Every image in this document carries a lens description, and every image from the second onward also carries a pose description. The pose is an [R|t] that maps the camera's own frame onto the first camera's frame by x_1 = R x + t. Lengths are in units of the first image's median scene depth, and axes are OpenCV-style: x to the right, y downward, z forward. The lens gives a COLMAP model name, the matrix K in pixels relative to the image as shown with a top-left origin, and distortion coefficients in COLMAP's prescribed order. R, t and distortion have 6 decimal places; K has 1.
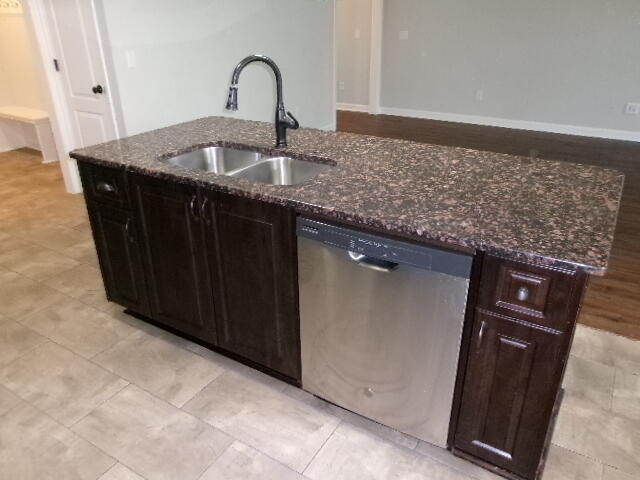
lens RADIAL K [[493.7, 0, 321.2], [0, 493.7, 240.7], [0, 0, 1]] dist [-0.035734, 0.008769]
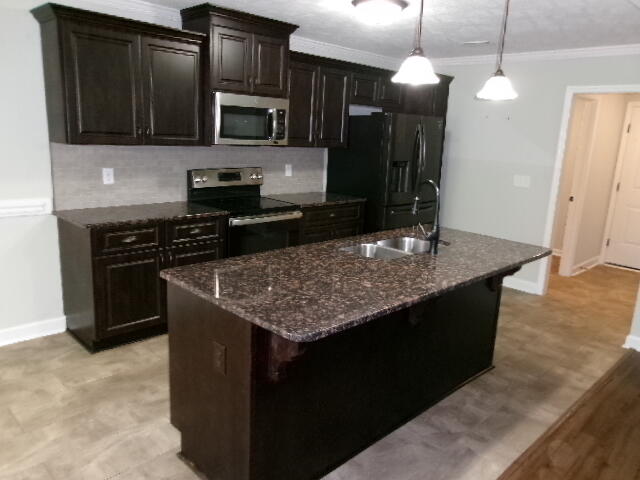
lens RADIAL K [[493.7, 0, 318.9], [0, 493.7, 238.5], [0, 0, 1]] dist [-0.035734, 0.008769]
pose [[-0.229759, 0.203622, -0.951708, 1.413215], [-0.455857, 0.841454, 0.290085, -0.556060], [0.859886, 0.500493, -0.100509, 1.065732]]
